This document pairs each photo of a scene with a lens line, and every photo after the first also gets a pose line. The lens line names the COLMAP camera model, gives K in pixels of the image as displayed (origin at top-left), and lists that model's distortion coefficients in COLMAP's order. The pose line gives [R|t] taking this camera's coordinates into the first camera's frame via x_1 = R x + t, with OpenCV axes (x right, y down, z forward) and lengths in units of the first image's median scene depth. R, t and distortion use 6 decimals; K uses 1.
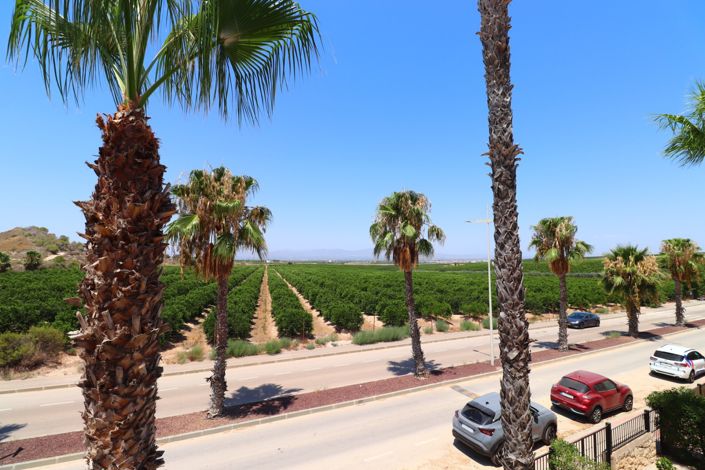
lens RADIAL K [[325.4, 0, 352.9], [0, 325.4, 234.7], [0, 0, 1]] dist [-0.008702, -0.007628]
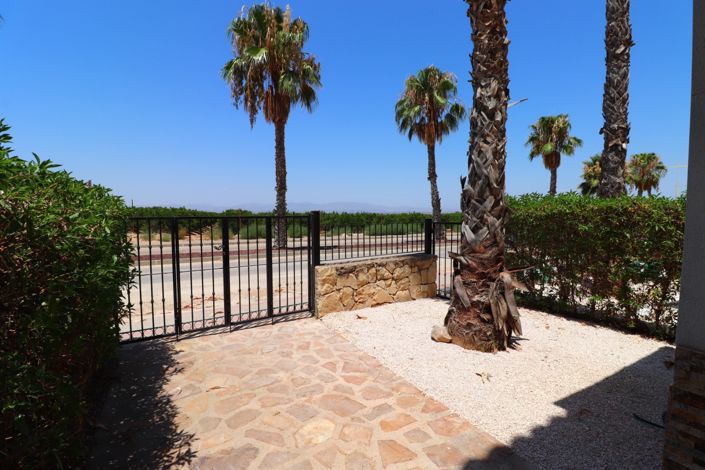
lens RADIAL K [[325.4, 0, 350.6], [0, 325.4, 234.7], [0, 0, 1]] dist [-0.008702, -0.007628]
pose [[0.995209, -0.005437, 0.097623, -0.174784], [-0.007216, 0.991645, 0.128792, 0.221300], [-0.097508, -0.128880, 0.986855, -0.071651]]
